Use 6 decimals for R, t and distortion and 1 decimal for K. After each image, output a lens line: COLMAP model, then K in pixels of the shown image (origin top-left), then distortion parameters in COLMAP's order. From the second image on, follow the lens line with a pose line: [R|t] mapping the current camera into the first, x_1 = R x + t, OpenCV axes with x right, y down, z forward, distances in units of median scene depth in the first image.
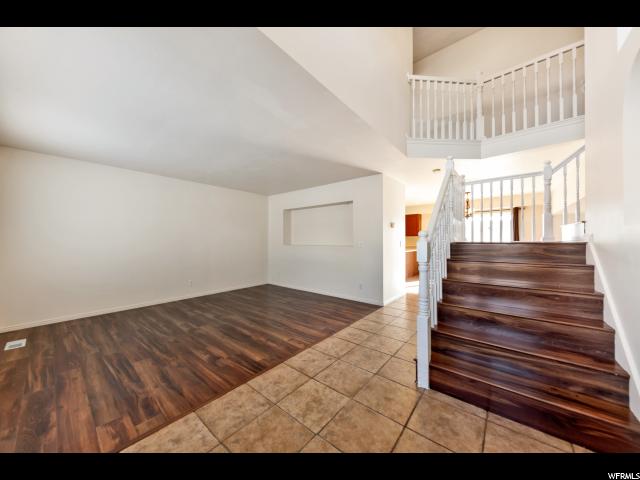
lens RADIAL K [[223.0, 0, 320.5], [0, 223.0, 238.3], [0, 0, 1]] dist [0.001321, 0.000339]
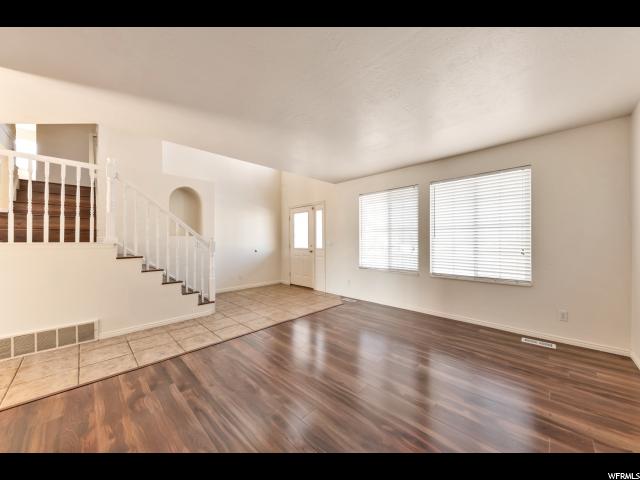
lens RADIAL K [[231.2, 0, 324.0], [0, 231.2, 242.1], [0, 0, 1]] dist [-0.001992, -0.000035]
pose [[-0.997325, 0.002057, 0.073072, -0.560463], [0.001718, 0.999987, -0.004700, 0.032313], [-0.073081, -0.004562, -0.997316, 2.451838]]
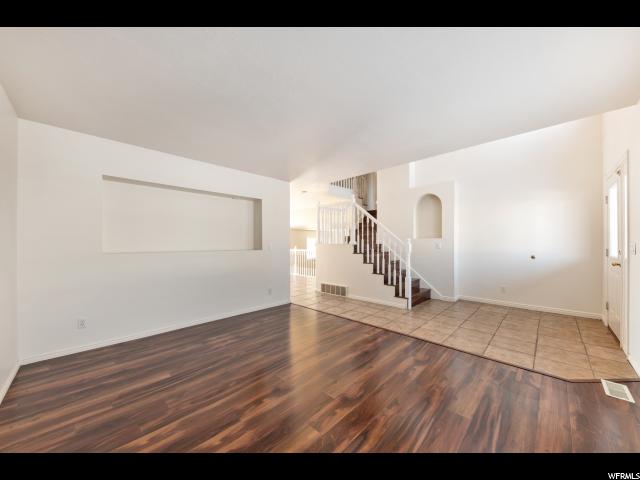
lens RADIAL K [[235.1, 0, 320.9], [0, 235.1, 240.9], [0, 0, 1]] dist [0.000522, -0.000273]
pose [[0.088833, 0.007267, 0.996020, -1.572350], [-0.003532, 0.999969, -0.006981, 0.012534], [-0.996040, -0.002898, 0.088856, 1.361089]]
